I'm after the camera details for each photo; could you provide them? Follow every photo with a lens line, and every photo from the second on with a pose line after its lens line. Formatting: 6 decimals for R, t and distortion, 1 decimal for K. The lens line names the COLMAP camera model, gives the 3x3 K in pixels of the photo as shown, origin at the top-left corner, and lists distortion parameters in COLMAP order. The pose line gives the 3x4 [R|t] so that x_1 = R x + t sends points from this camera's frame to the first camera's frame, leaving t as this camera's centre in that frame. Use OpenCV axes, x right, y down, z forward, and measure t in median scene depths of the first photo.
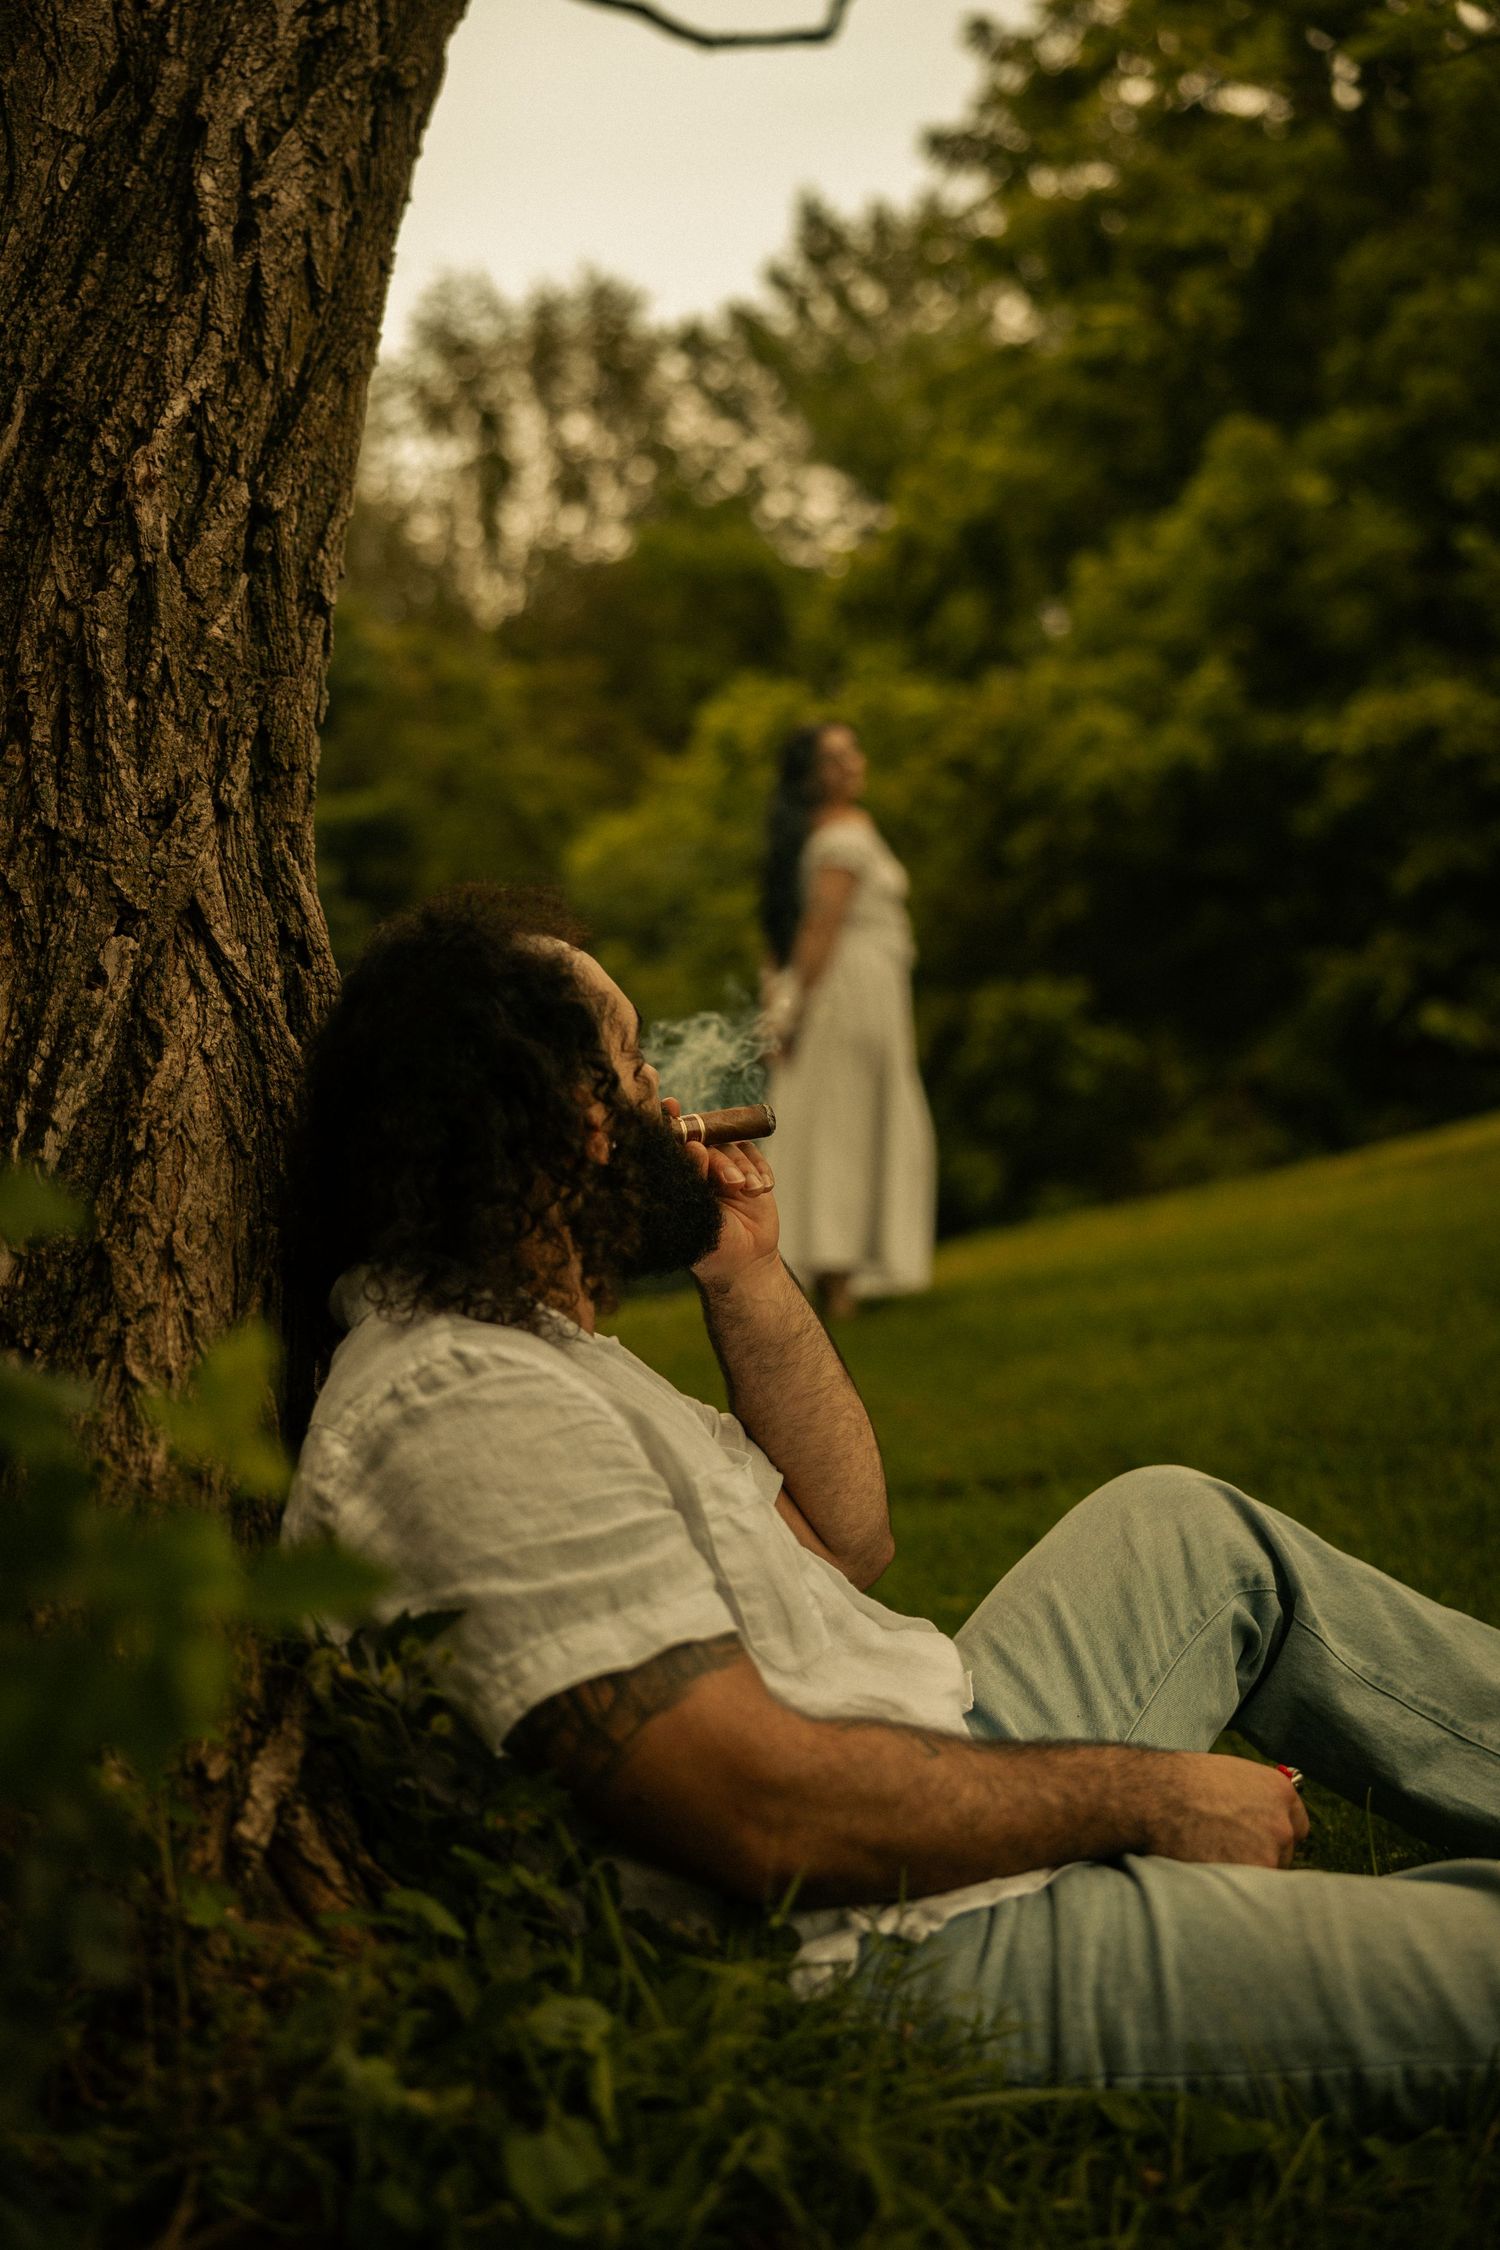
lens RADIAL K [[2987.1, 0, 717.8], [0, 2987.1, 1134.6], [0, 0, 1]] dist [0.007760, 0.027233]
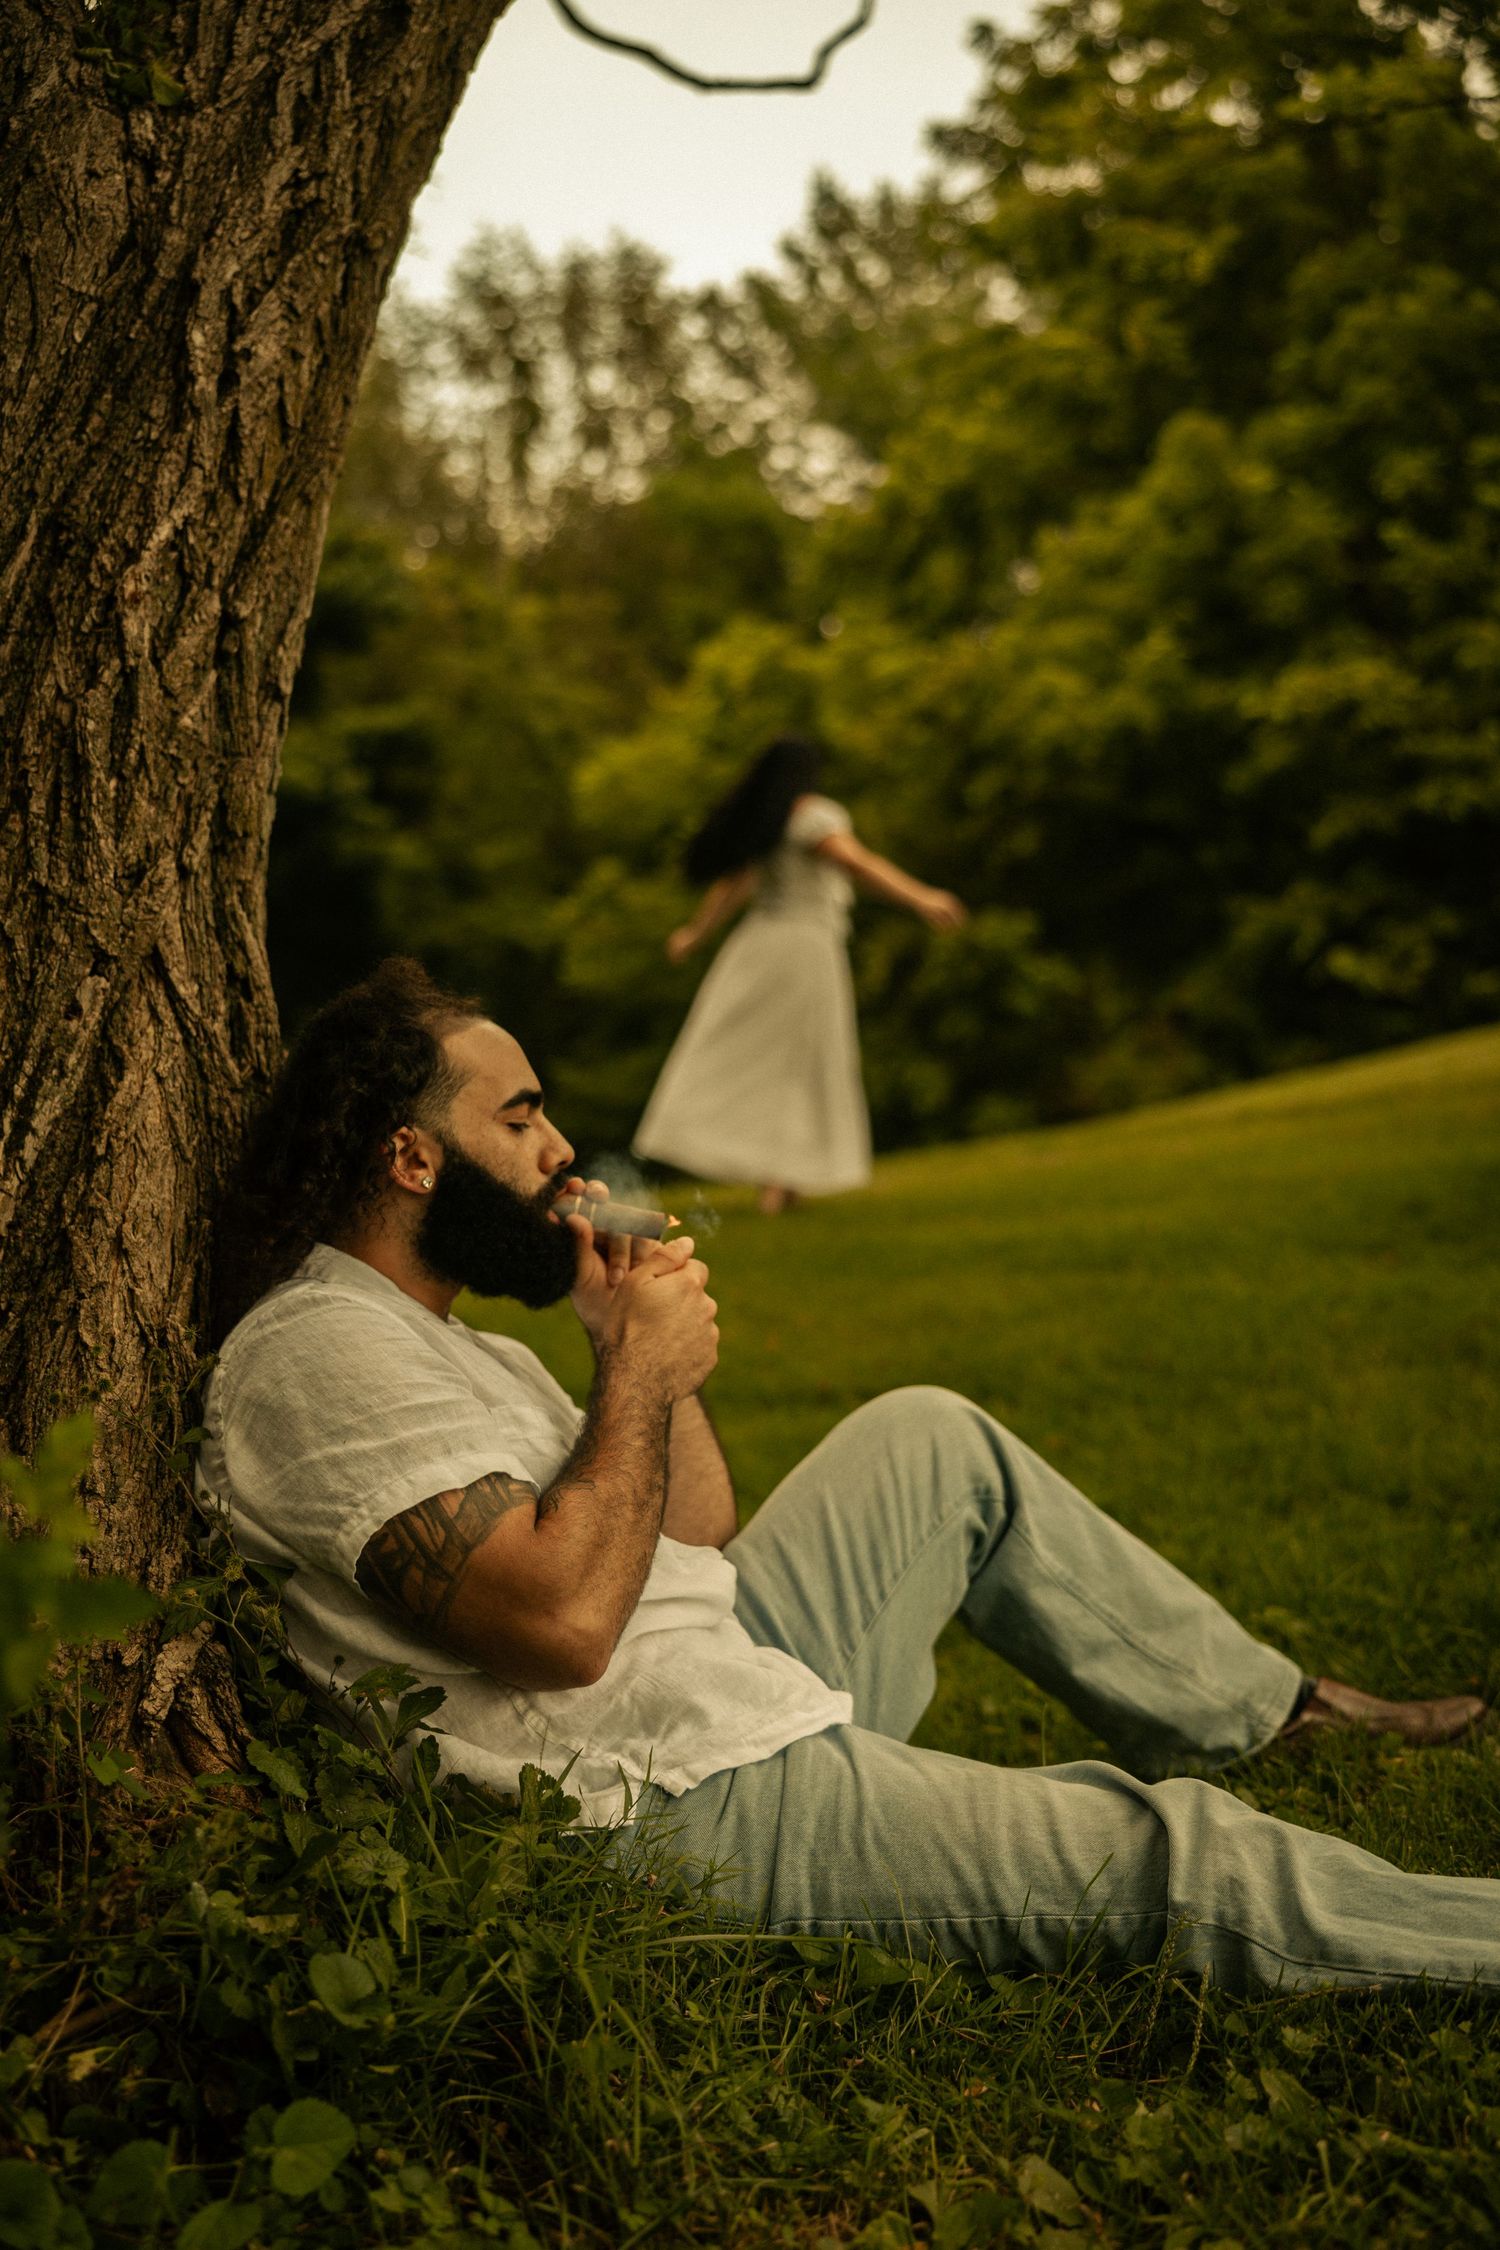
lens RADIAL K [[2749.4, 0, 750.0], [0, 2749.4, 1125.0], [0, 0, 1]] dist [0.020548, 0.008716]
pose [[0.998915, 0.045129, 0.011539, 0.053703], [-0.045568, 0.998113, 0.041163, -0.055602], [-0.009659, -0.041644, 0.999086, -0.129382]]
